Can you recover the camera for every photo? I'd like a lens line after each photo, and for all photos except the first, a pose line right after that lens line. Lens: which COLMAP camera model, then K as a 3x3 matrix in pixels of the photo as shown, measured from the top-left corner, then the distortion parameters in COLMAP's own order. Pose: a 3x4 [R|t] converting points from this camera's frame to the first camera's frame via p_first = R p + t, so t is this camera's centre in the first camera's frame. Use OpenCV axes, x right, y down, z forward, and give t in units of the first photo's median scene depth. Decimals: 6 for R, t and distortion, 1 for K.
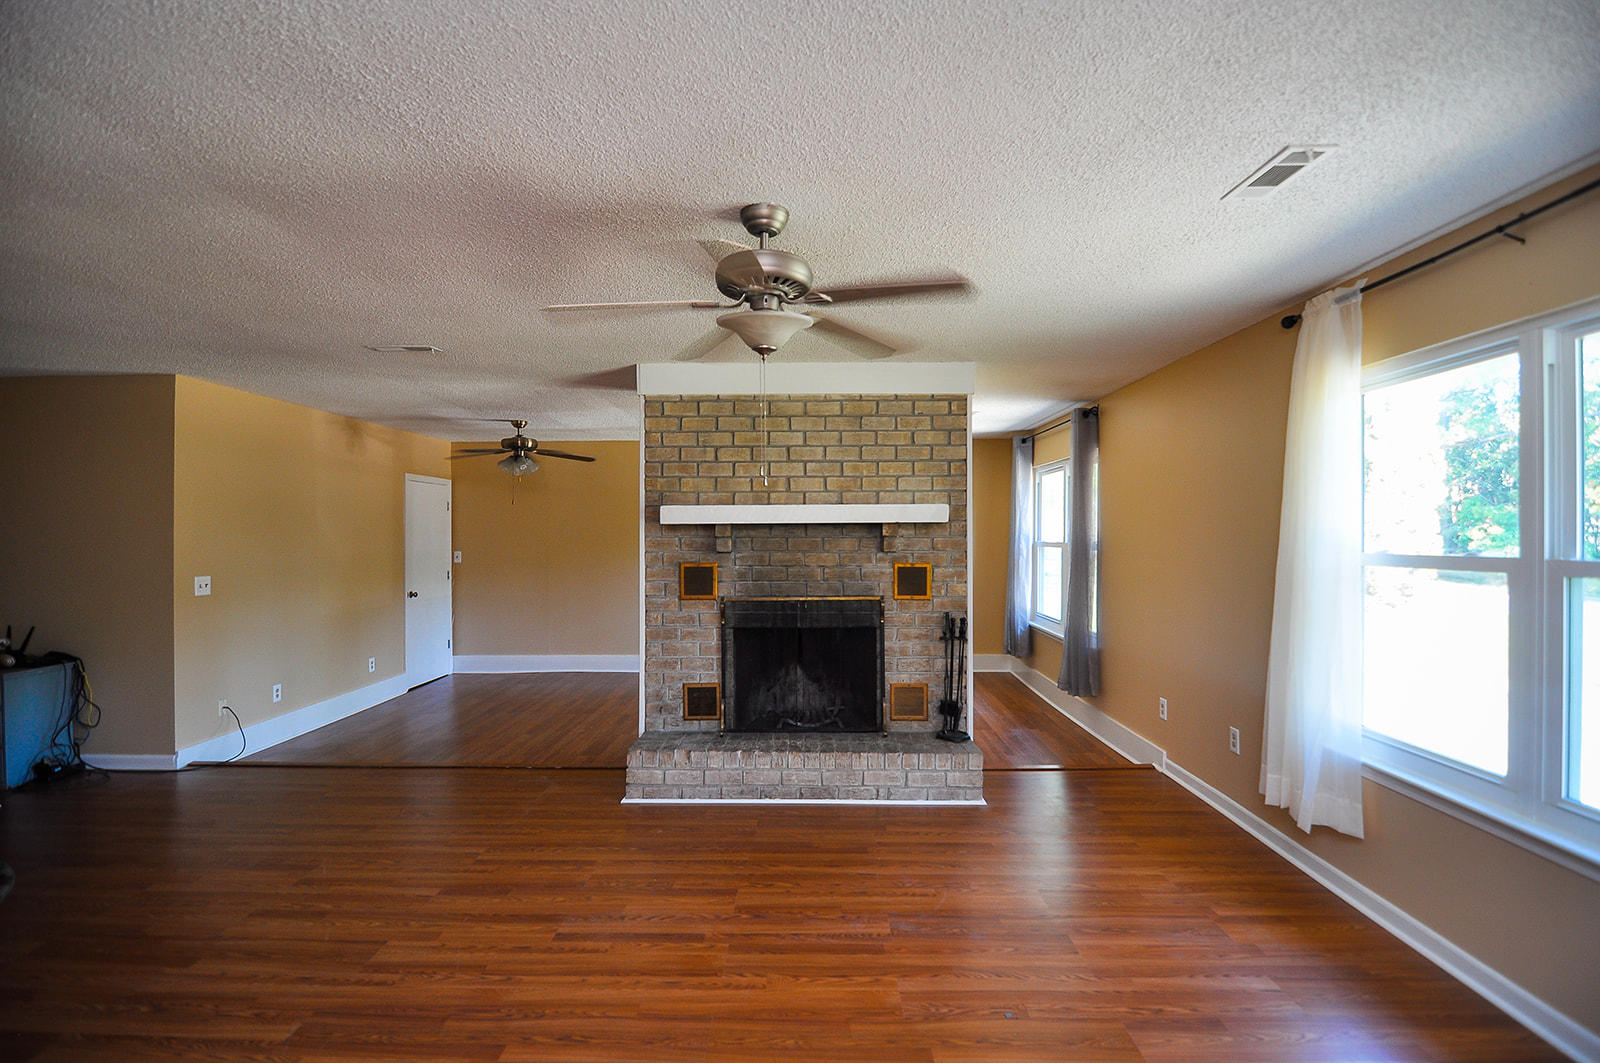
lens RADIAL K [[767.3, 0, 800.7], [0, 767.3, 531.2], [0, 0, 1]] dist [-0.007271, -0.007848]
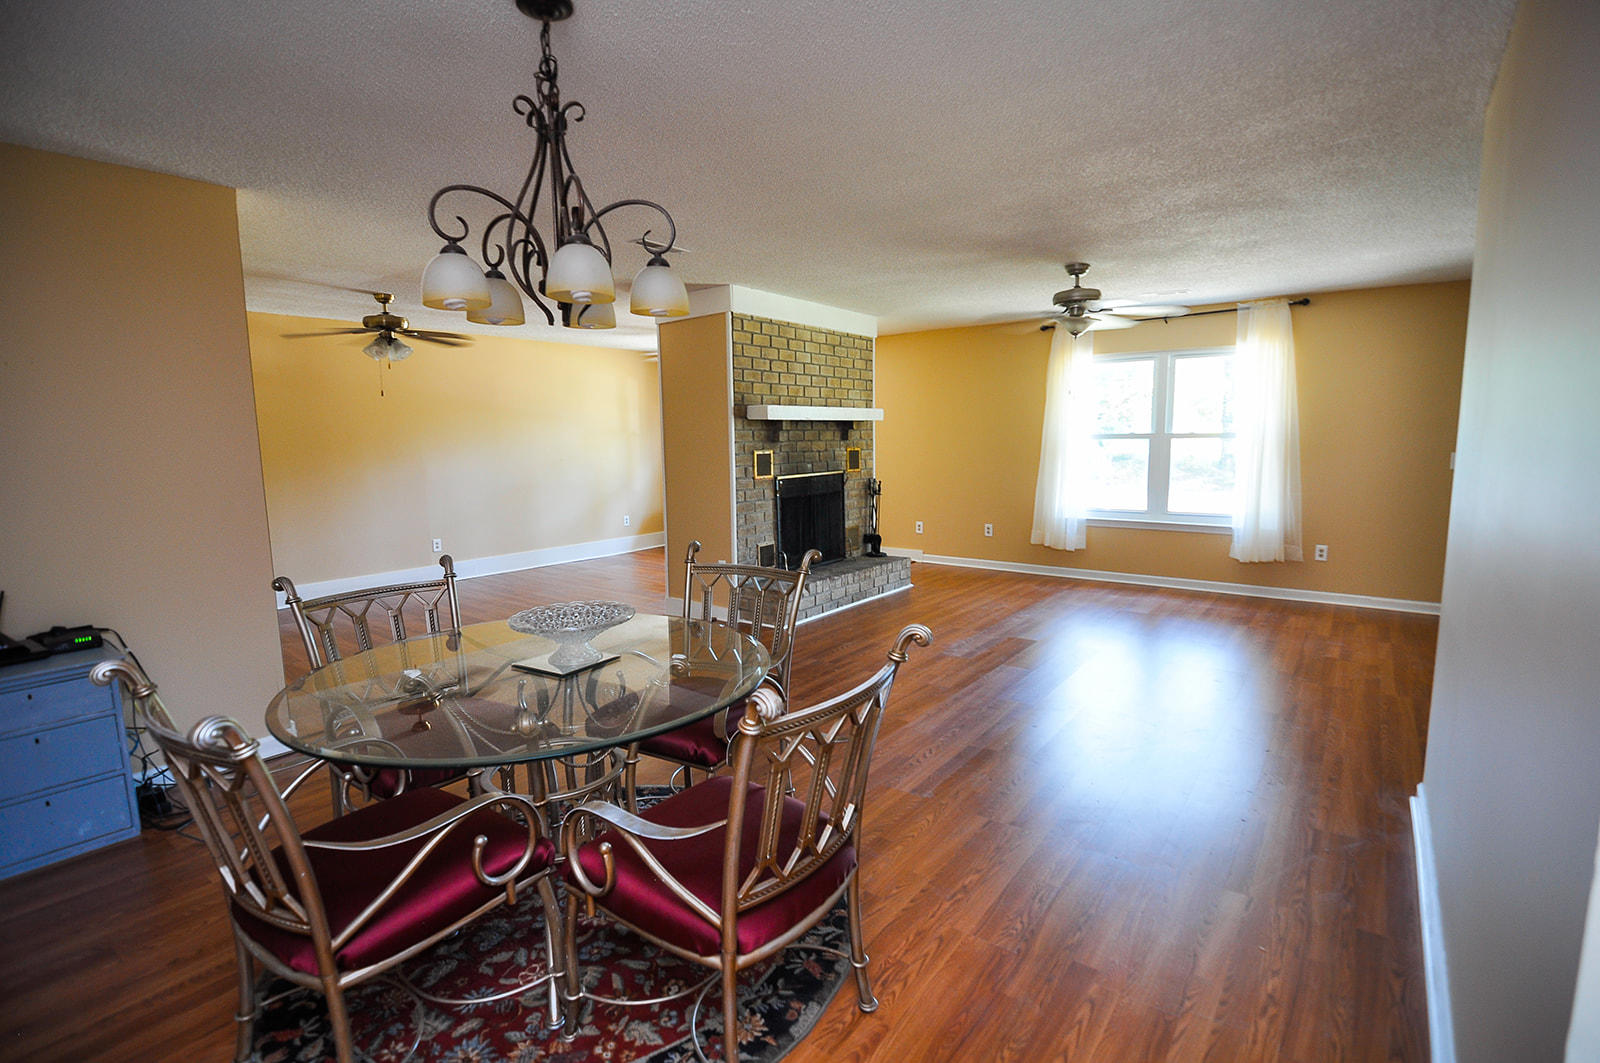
lens RADIAL K [[767.3, 0, 801.8], [0, 767.3, 536.1], [0, 0, 1]] dist [-0.007271, -0.007848]
pose [[0.583455, -0.110278, 0.804623, -1.156212], [0.008626, 0.991524, 0.129639, 0.017572], [-0.812099, -0.068698, 0.579461, 0.189228]]
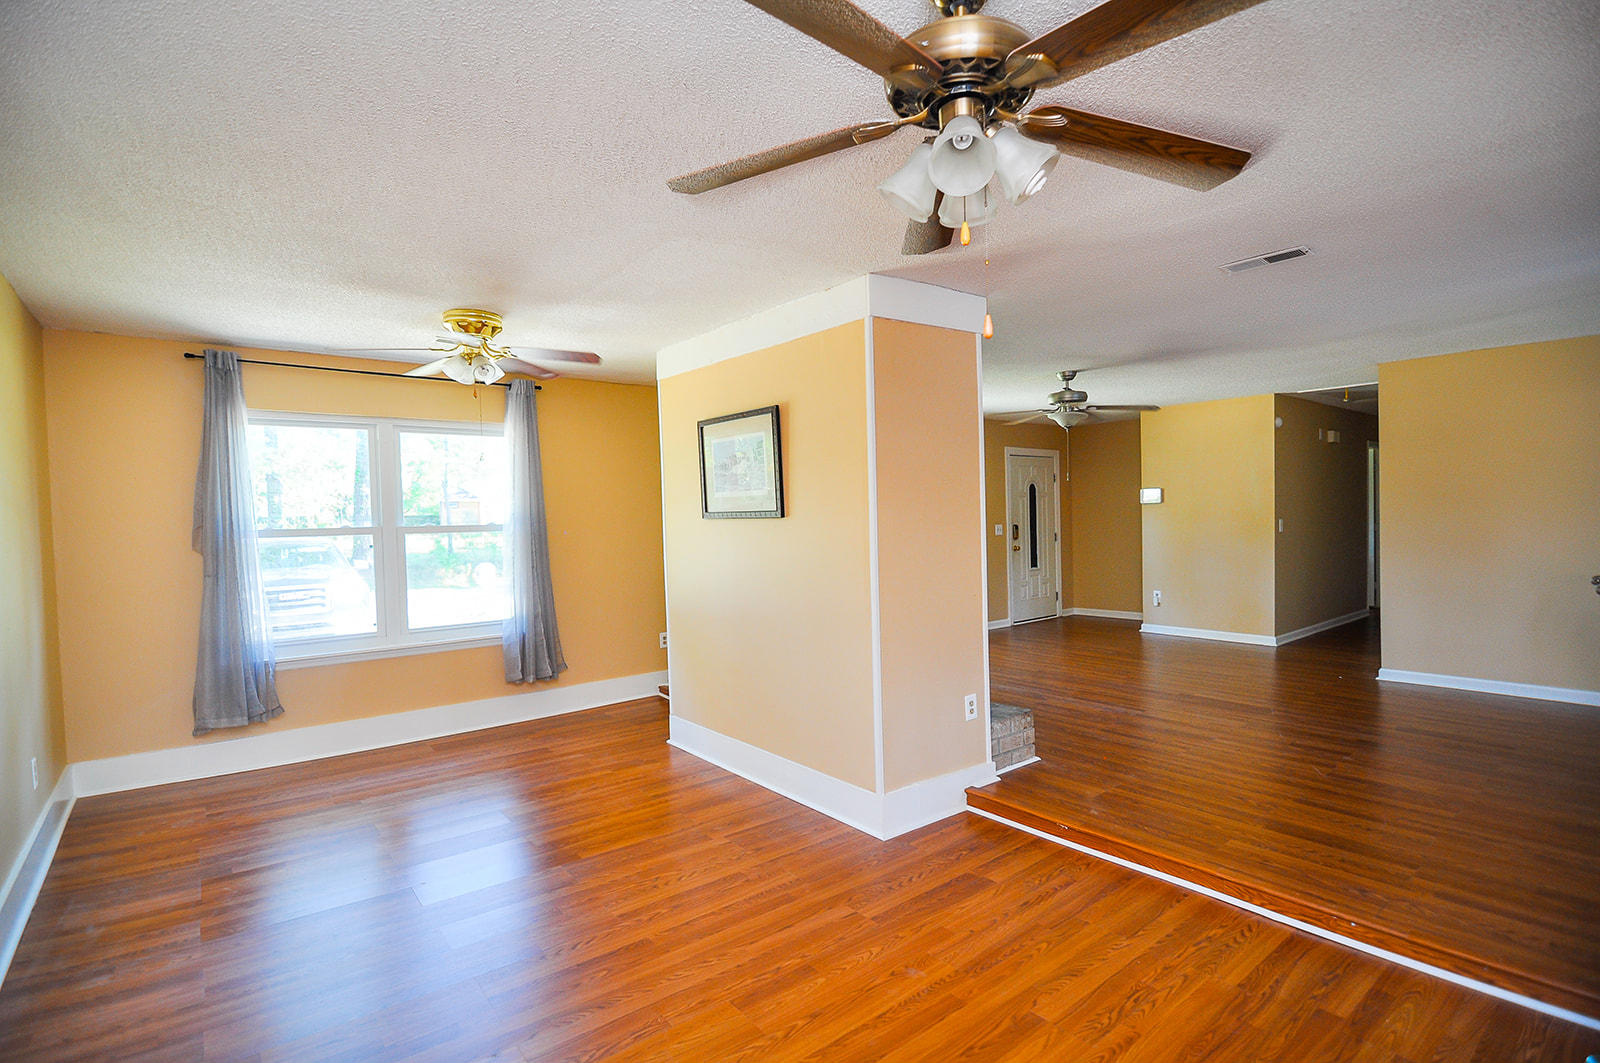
lens RADIAL K [[767.3, 0, 807.2], [0, 767.3, 532.3], [0, 0, 1]] dist [-0.007271, -0.007848]
pose [[-0.647742, -0.003141, 0.761854, -0.738960], [0.019381, 0.999600, 0.020599, 0.021161], [-0.761613, 0.028109, -0.647422, 1.725683]]
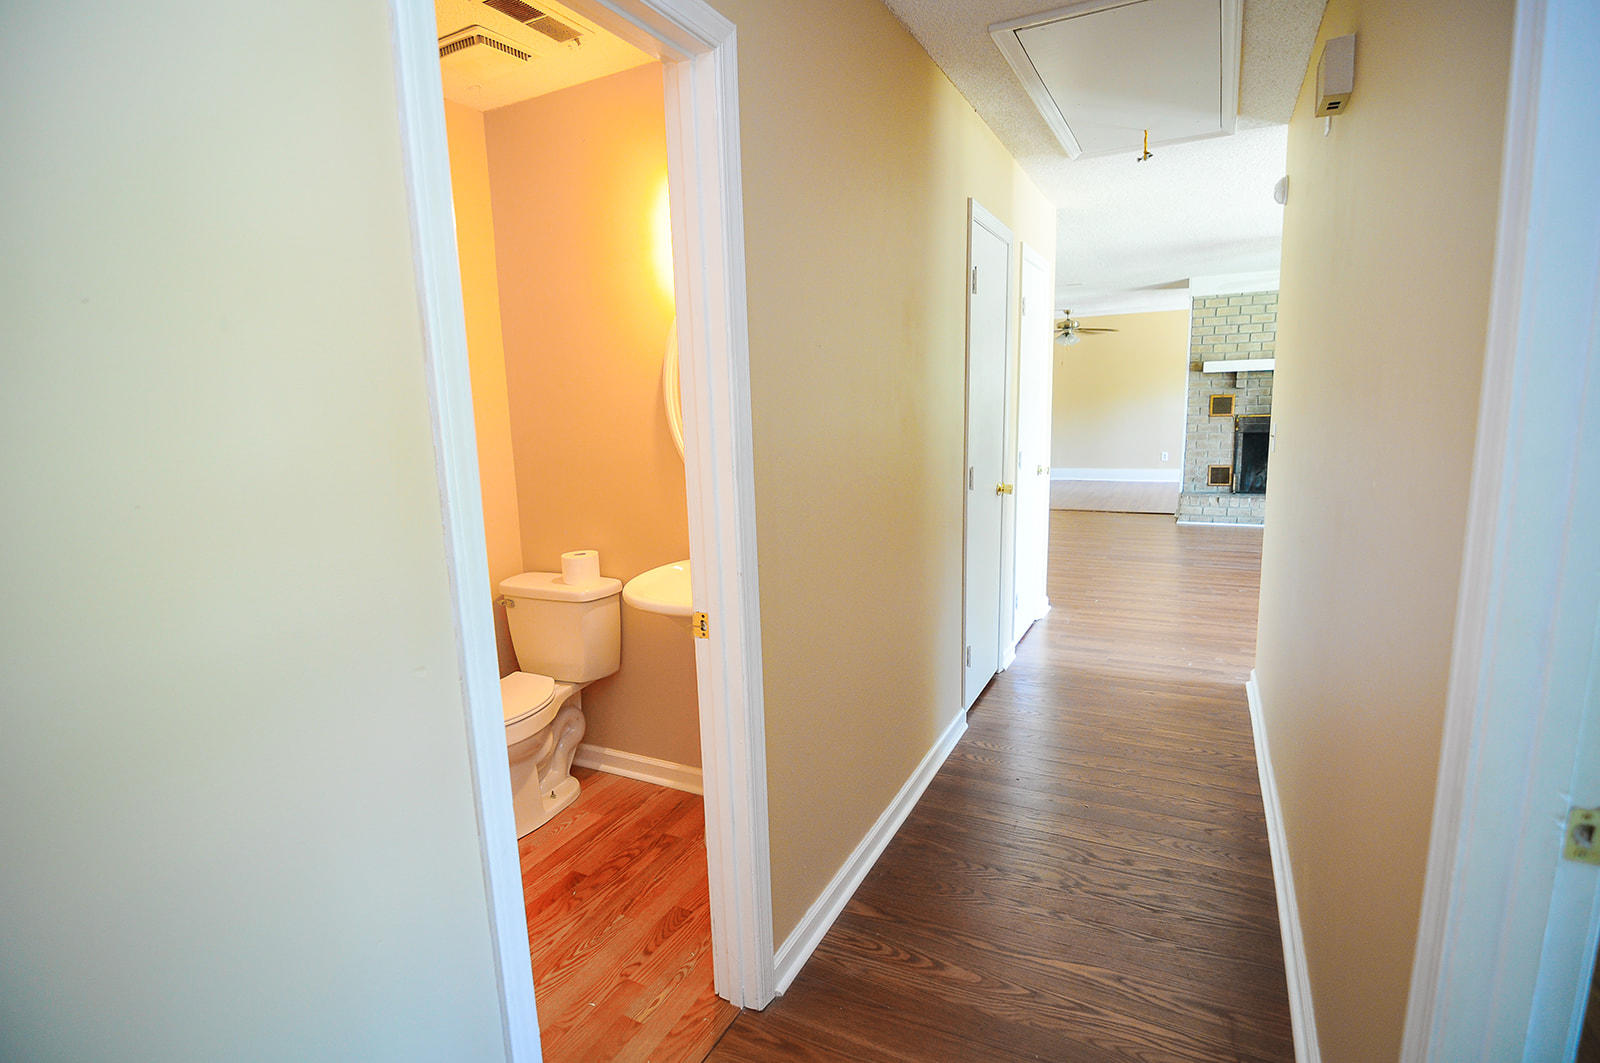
lens RADIAL K [[767.3, 0, 815.2], [0, 767.3, 536.6], [0, 0, 1]] dist [-0.007271, -0.007848]
pose [[0.903474, 0.050025, -0.425715, -0.213966], [0.031171, 0.982870, 0.181648, 0.013627], [0.427509, -0.177384, 0.886437, -0.972276]]
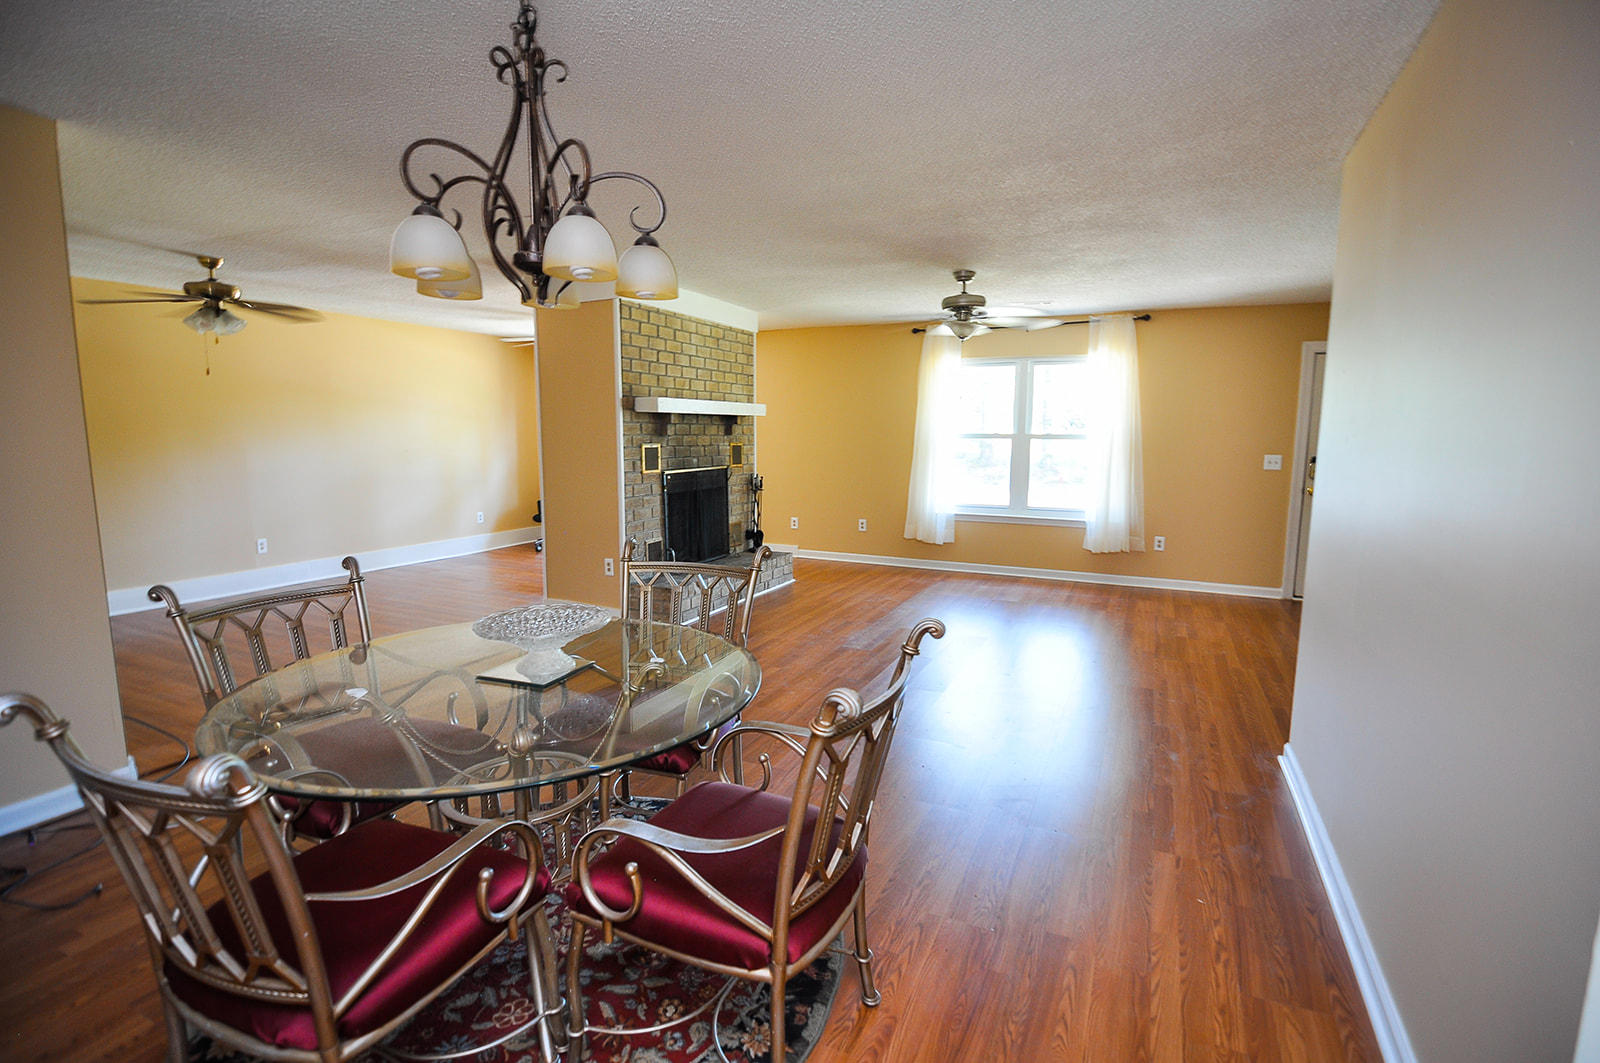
lens RADIAL K [[767.3, 0, 802.8], [0, 767.3, 536.2], [0, 0, 1]] dist [-0.007271, -0.007848]
pose [[0.402905, -0.119379, 0.907423, -1.191615], [-0.010423, 0.990794, 0.134975, 0.018887], [-0.915183, -0.063840, 0.397952, 0.267404]]
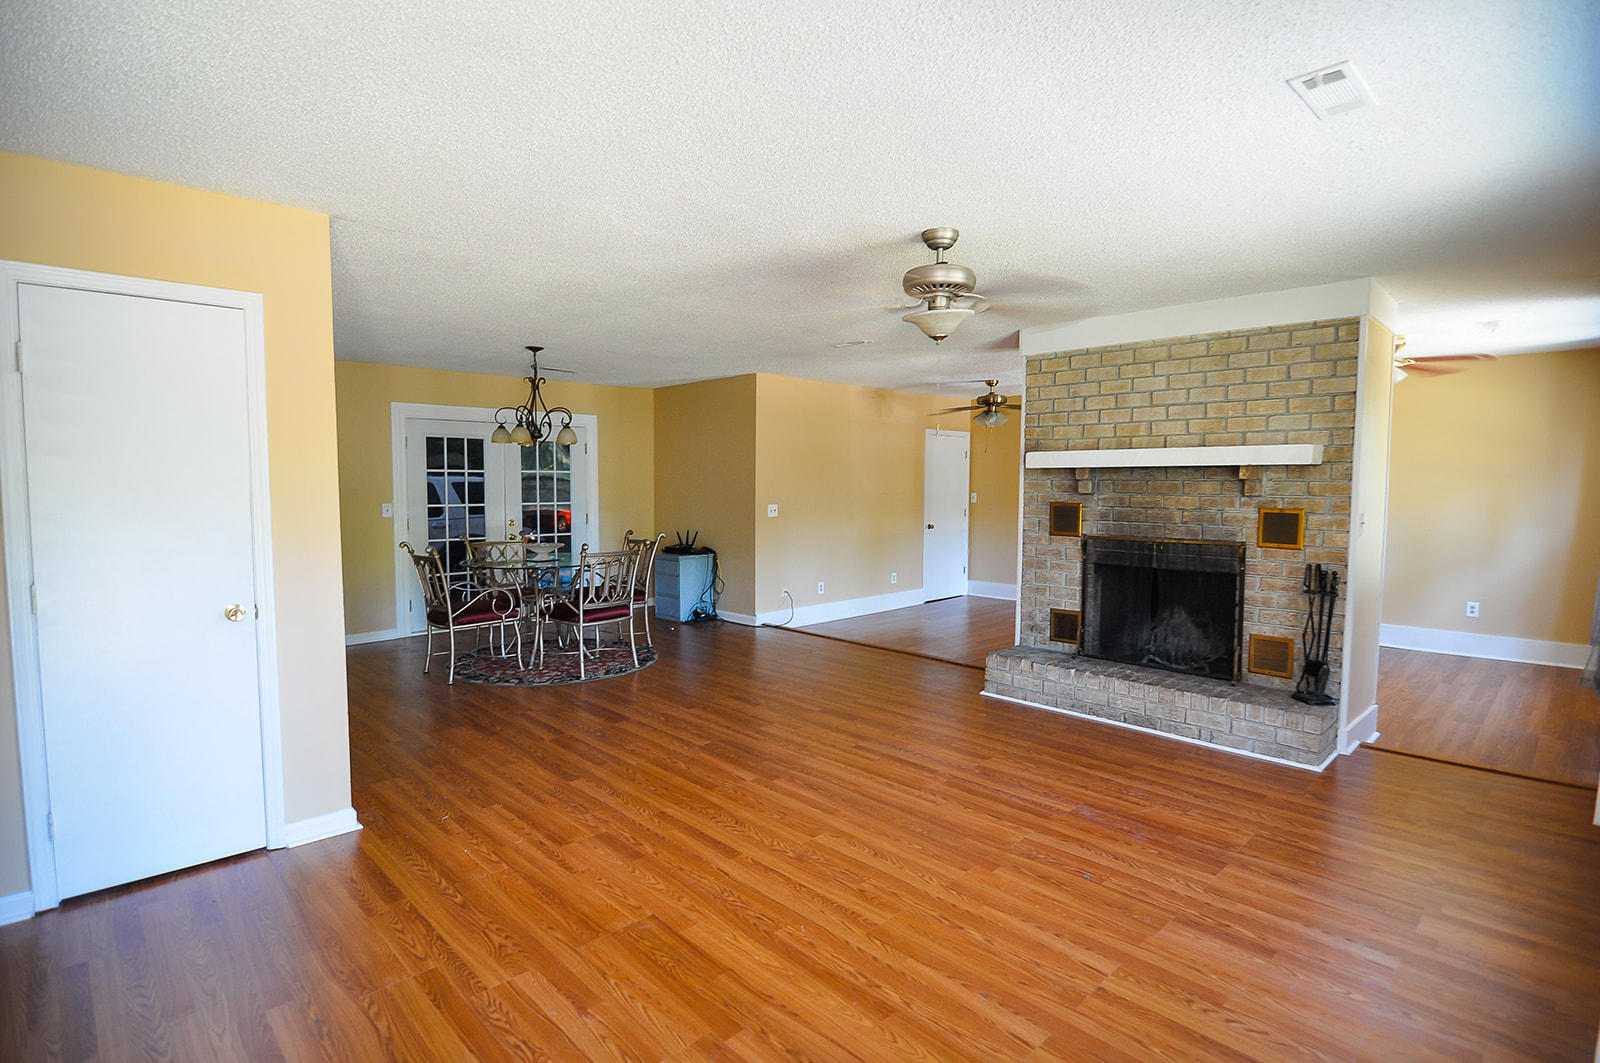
lens RADIAL K [[767.3, 0, 802.2], [0, 767.3, 535.3], [0, 0, 1]] dist [-0.007271, -0.007848]
pose [[0.710751, 0.054038, -0.701365, 0.382265], [-0.003338, 0.997293, 0.073455, 0.007642], [0.703436, -0.049868, 0.709007, -0.065855]]
